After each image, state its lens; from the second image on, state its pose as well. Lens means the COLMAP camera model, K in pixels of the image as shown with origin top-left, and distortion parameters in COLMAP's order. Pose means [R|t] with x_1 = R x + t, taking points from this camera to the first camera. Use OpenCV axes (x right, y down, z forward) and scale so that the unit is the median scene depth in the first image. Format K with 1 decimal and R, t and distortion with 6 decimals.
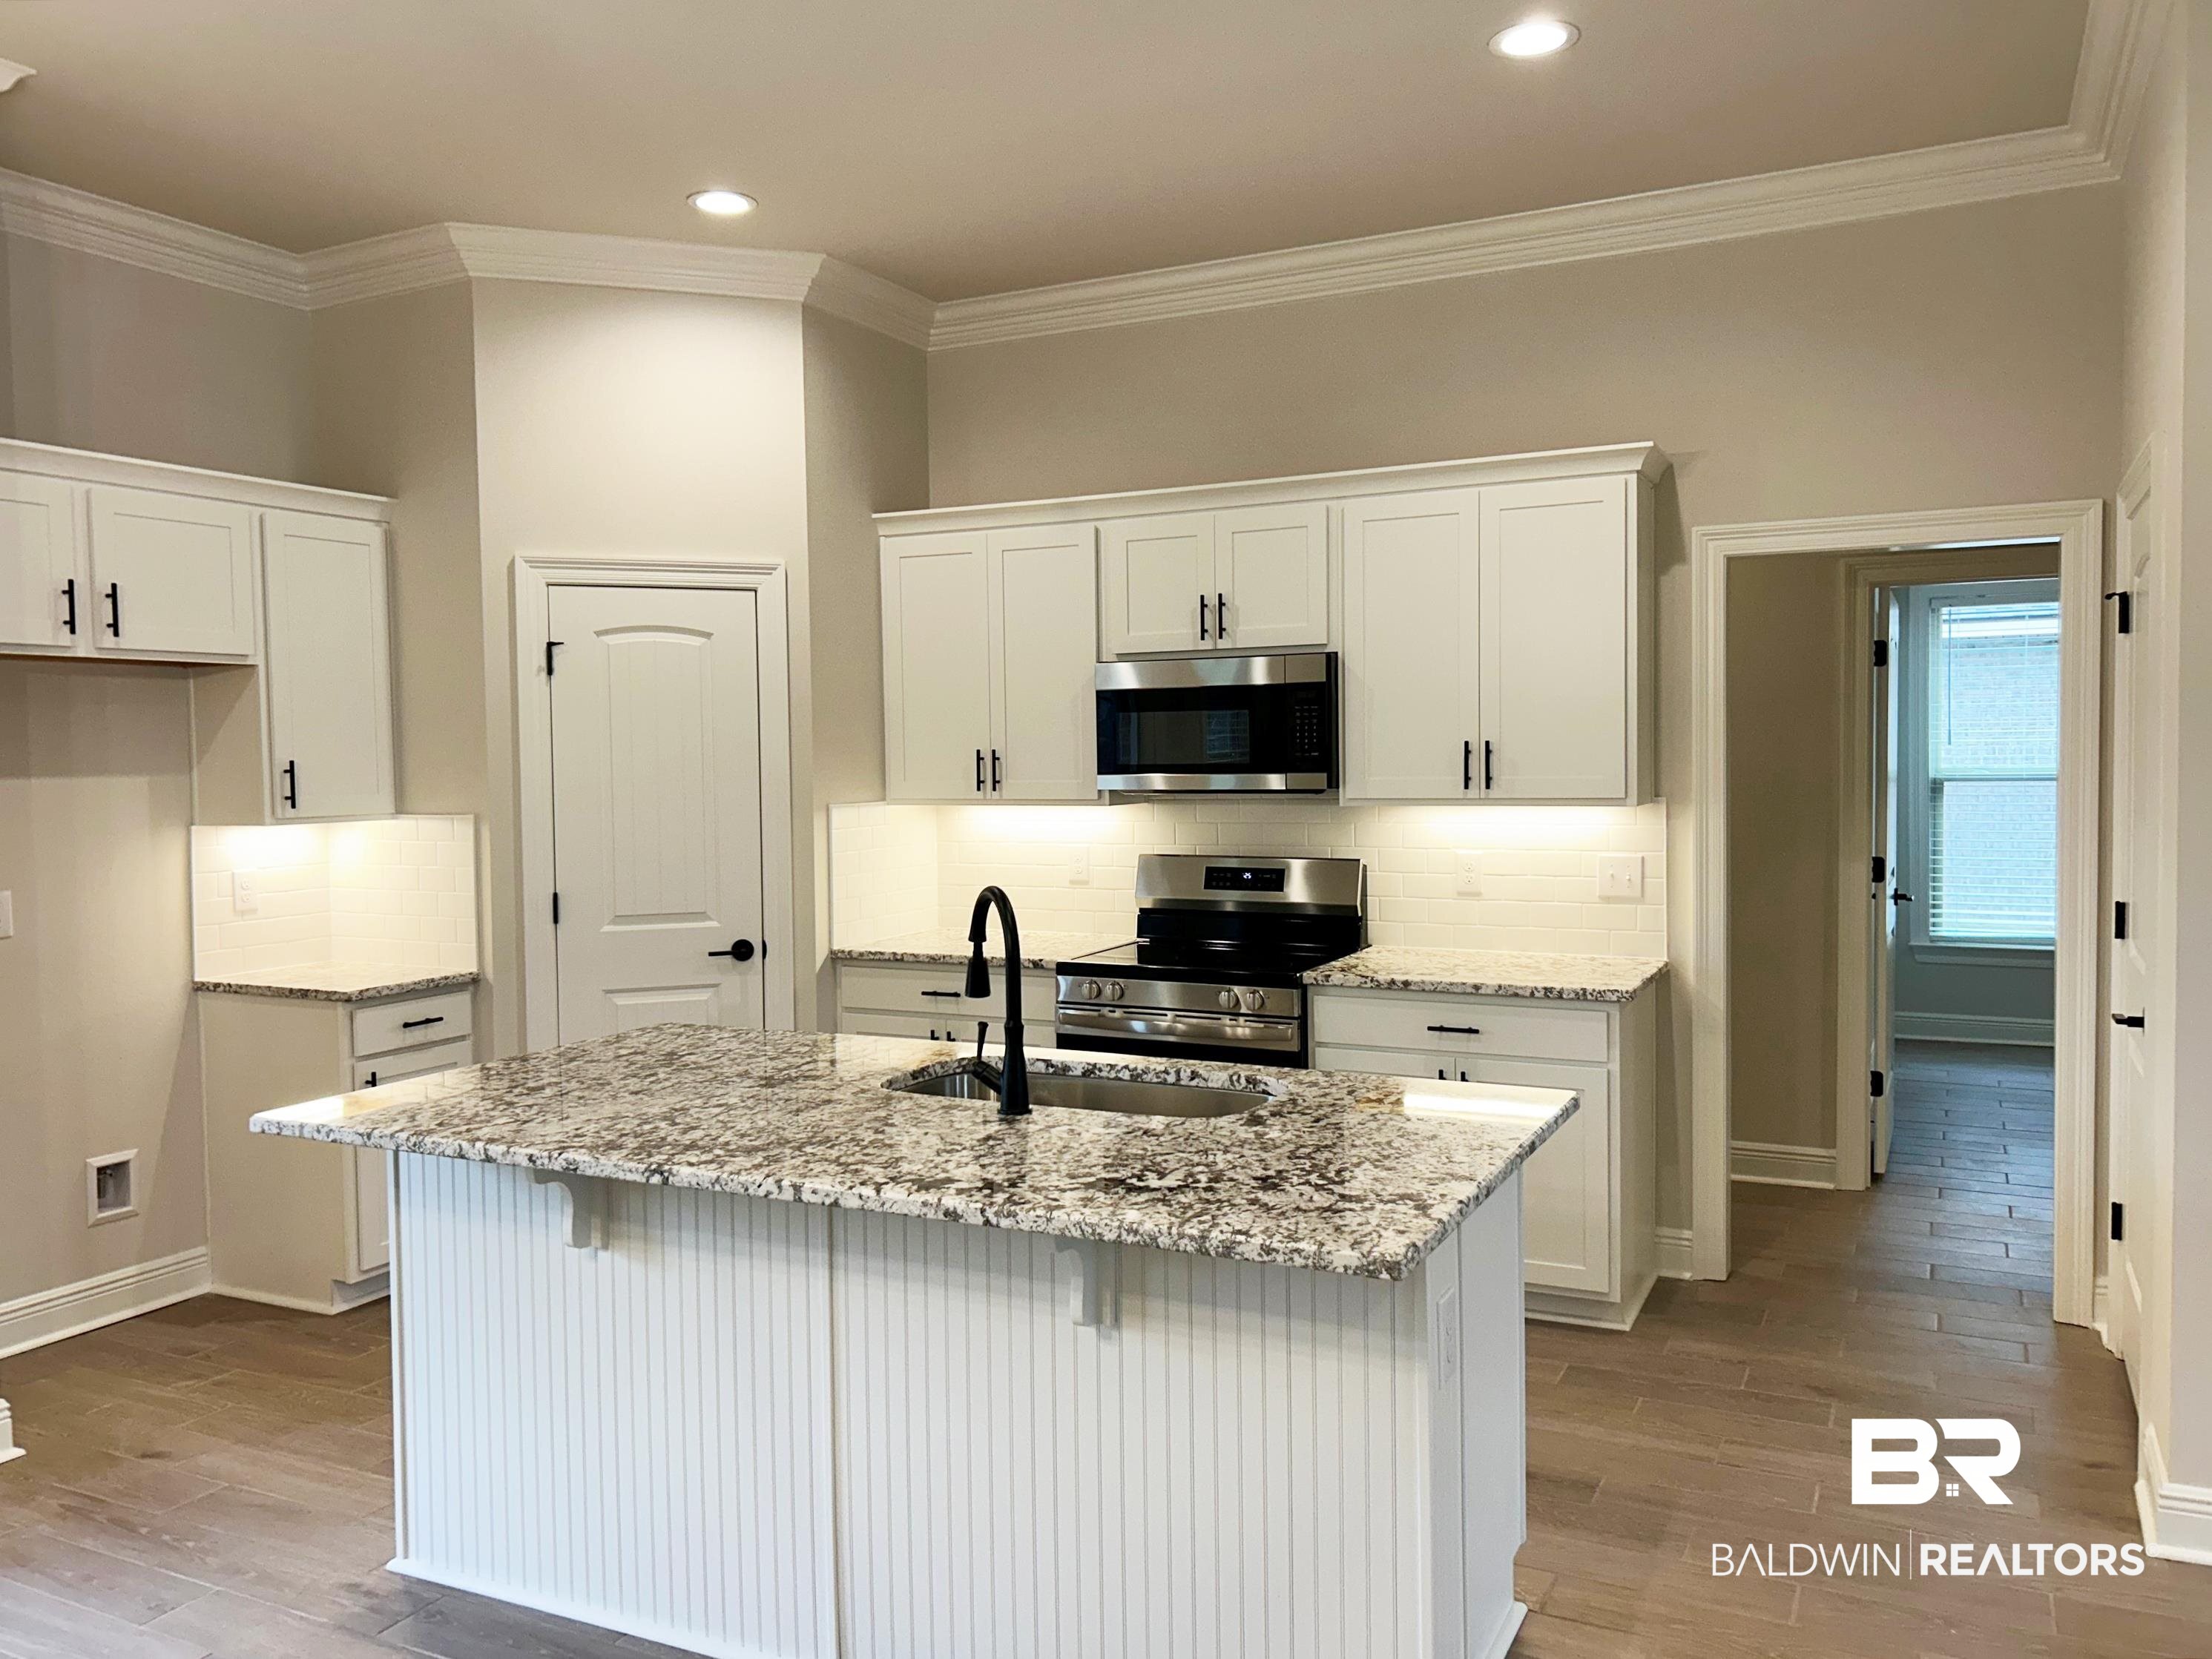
lens RADIAL K [[1678.9, 0, 1108.9], [0, 1678.9, 822.3], [0, 0, 1]] dist [0.046914, -0.056416]
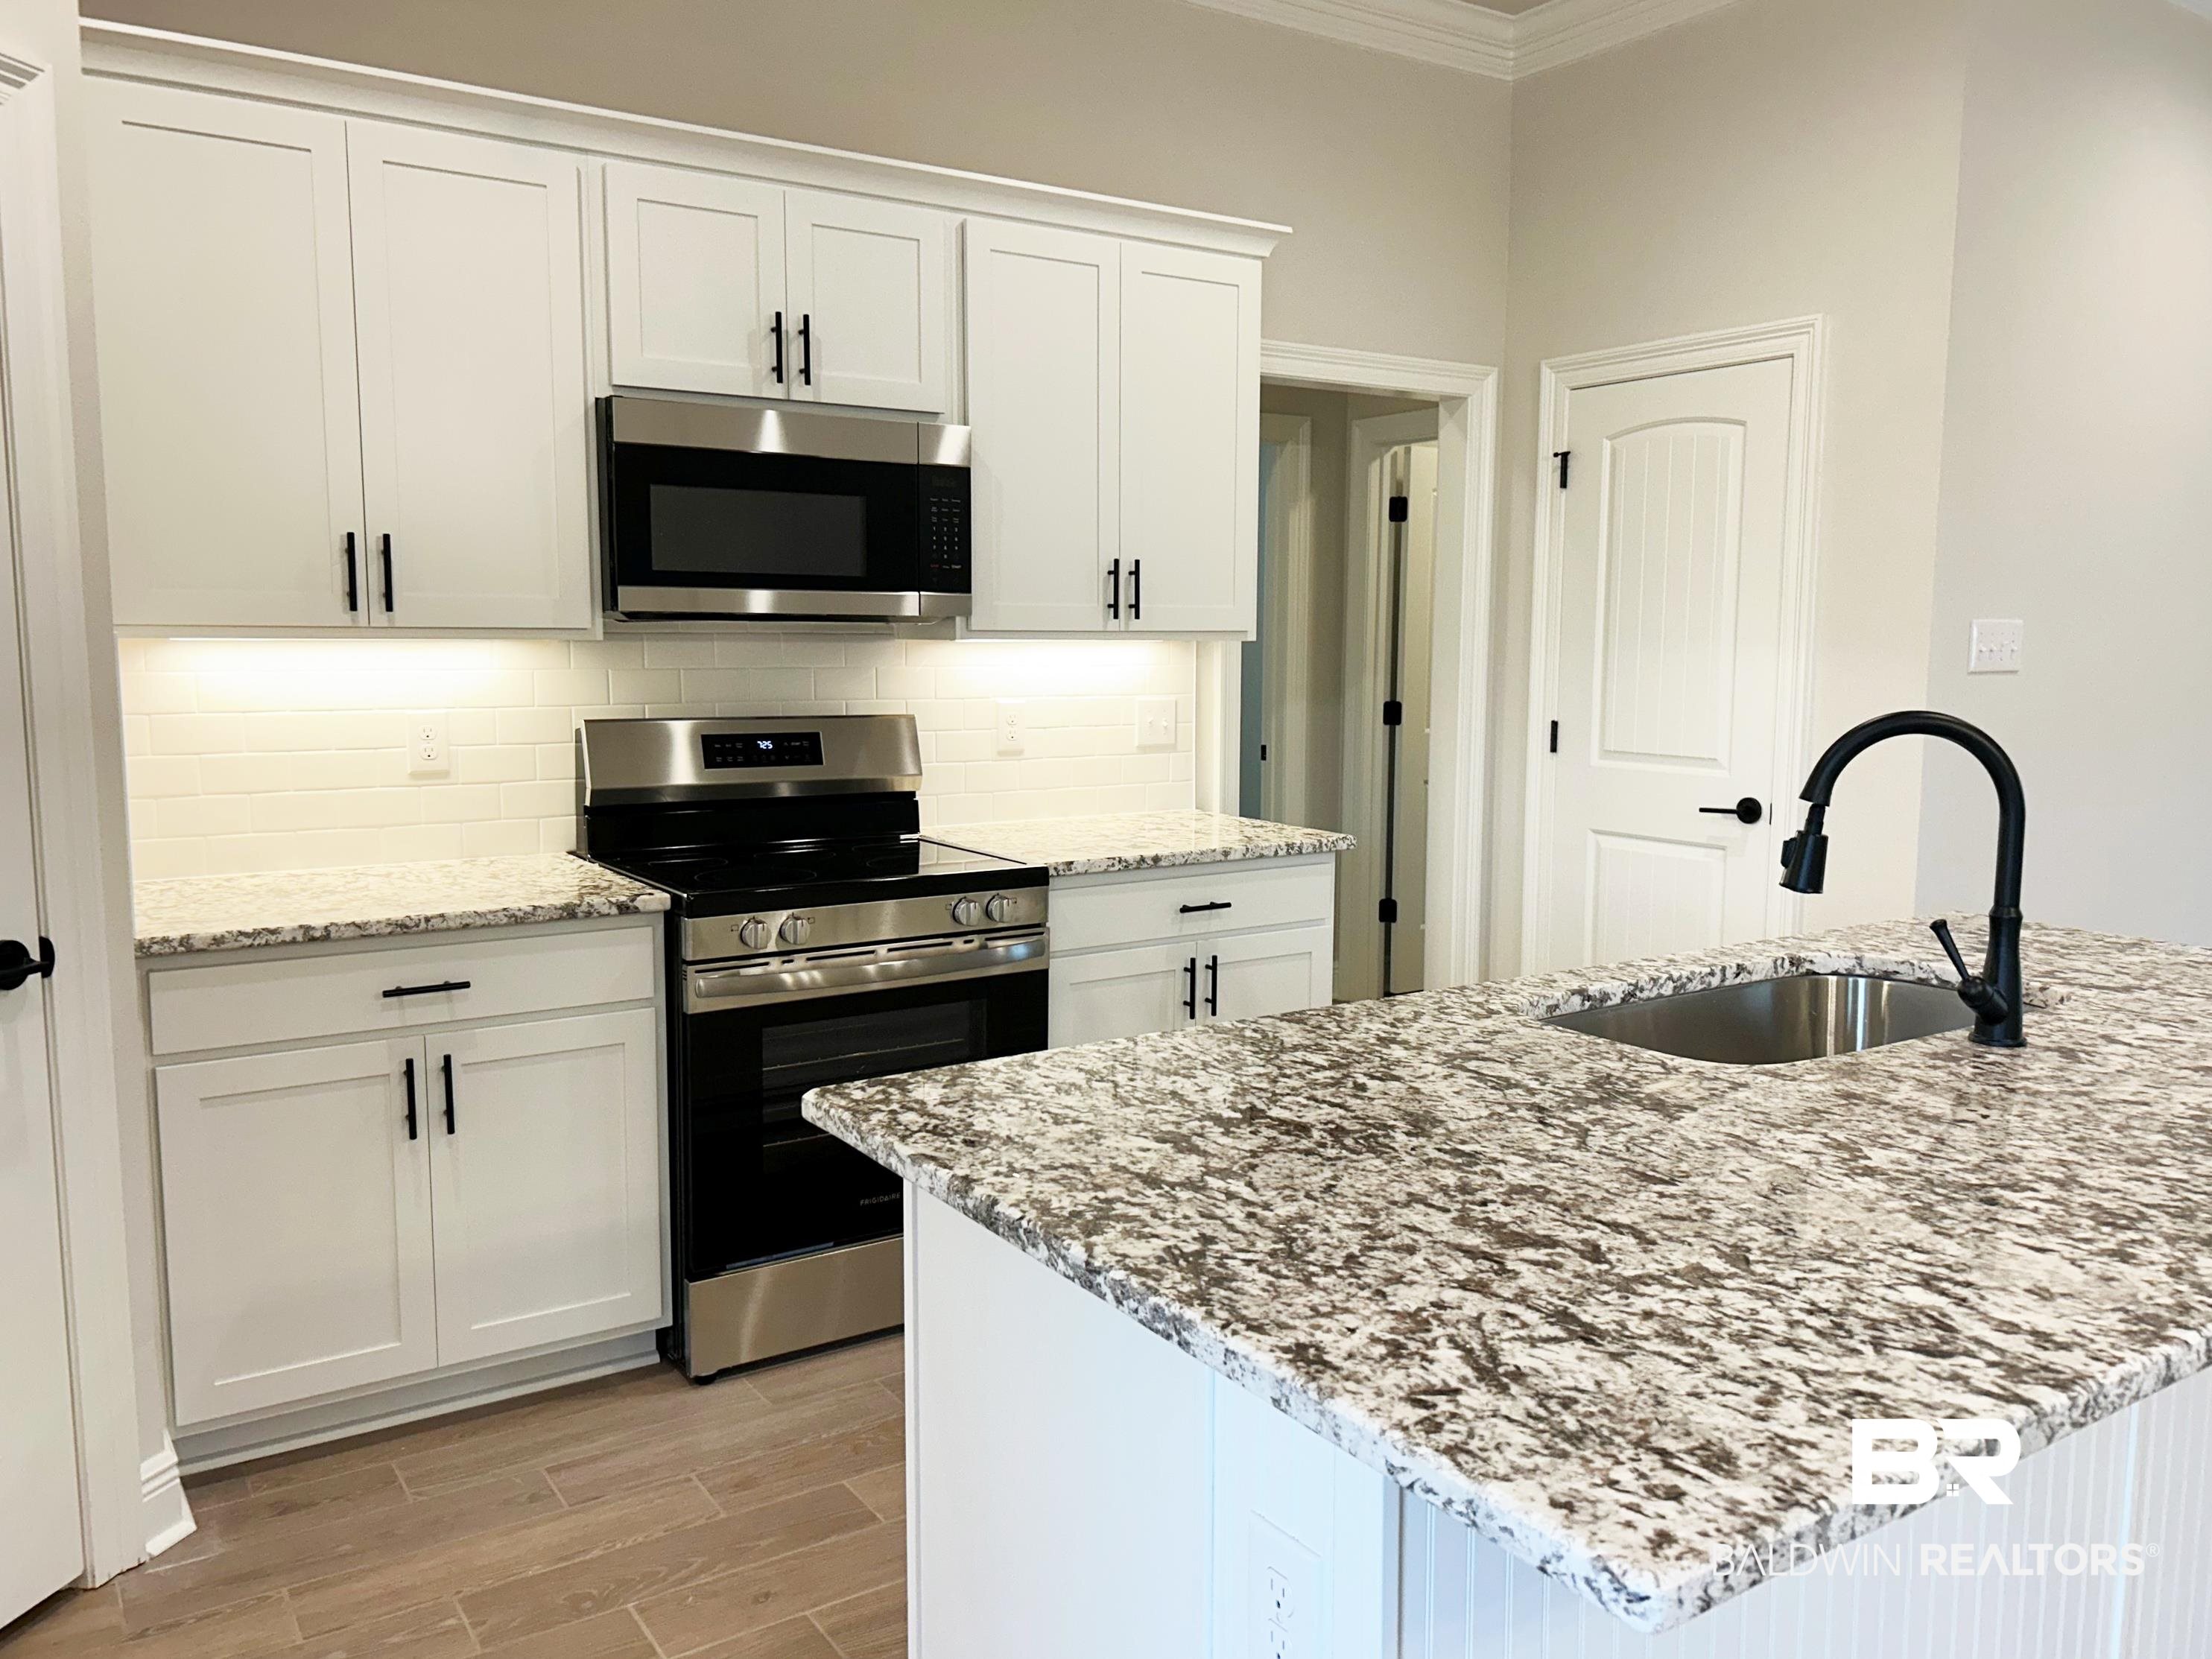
lens RADIAL K [[1679.0, 0, 1108.9], [0, 1679.0, 822.3], [0, 0, 1]] dist [0.046914, -0.056416]
pose [[0.501519, -0.082122, 0.861240, -0.472222], [0.026282, 0.996471, 0.079712, 0.013134], [-0.864747, -0.017342, 0.501908, 0.570652]]
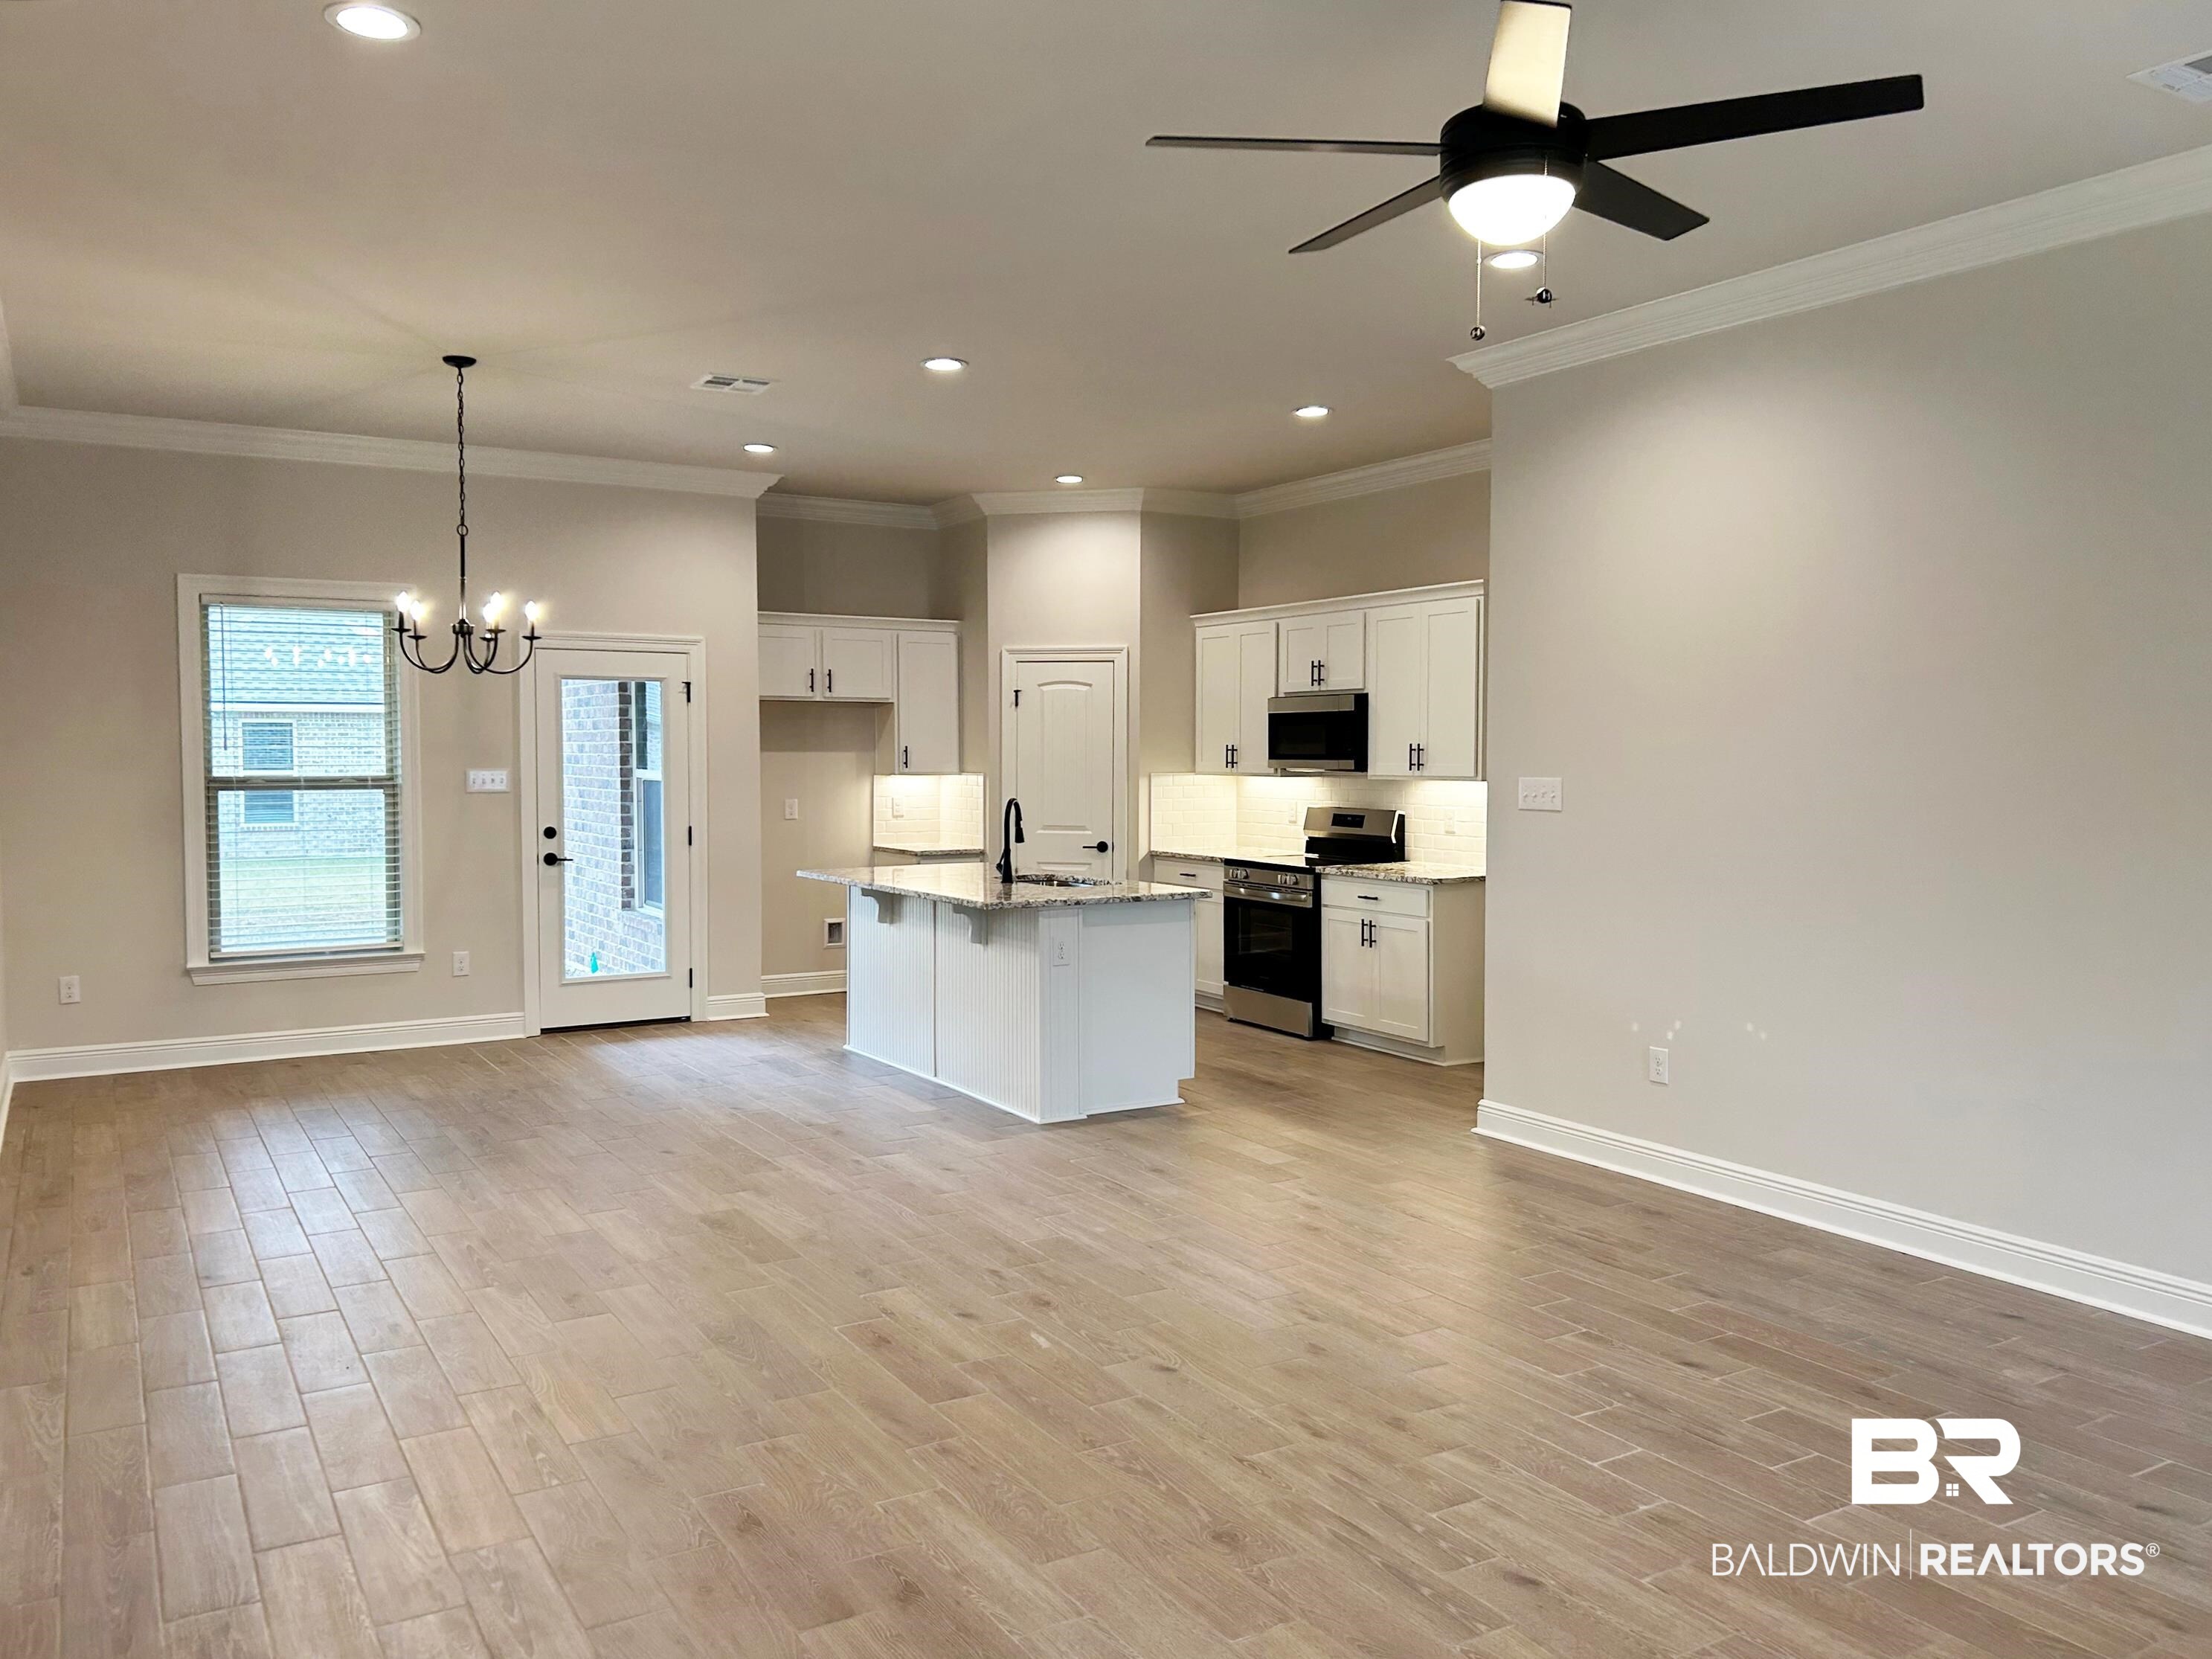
lens RADIAL K [[1687.2, 0, 1091.8], [0, 1687.2, 827.8], [0, 0, 1]] dist [0.062739, -0.064350]
pose [[0.837498, 0.039734, -0.544994, 0.876642], [-0.035439, 0.999203, 0.018390, 0.019591], [0.545290, 0.003913, 0.838238, -0.670020]]
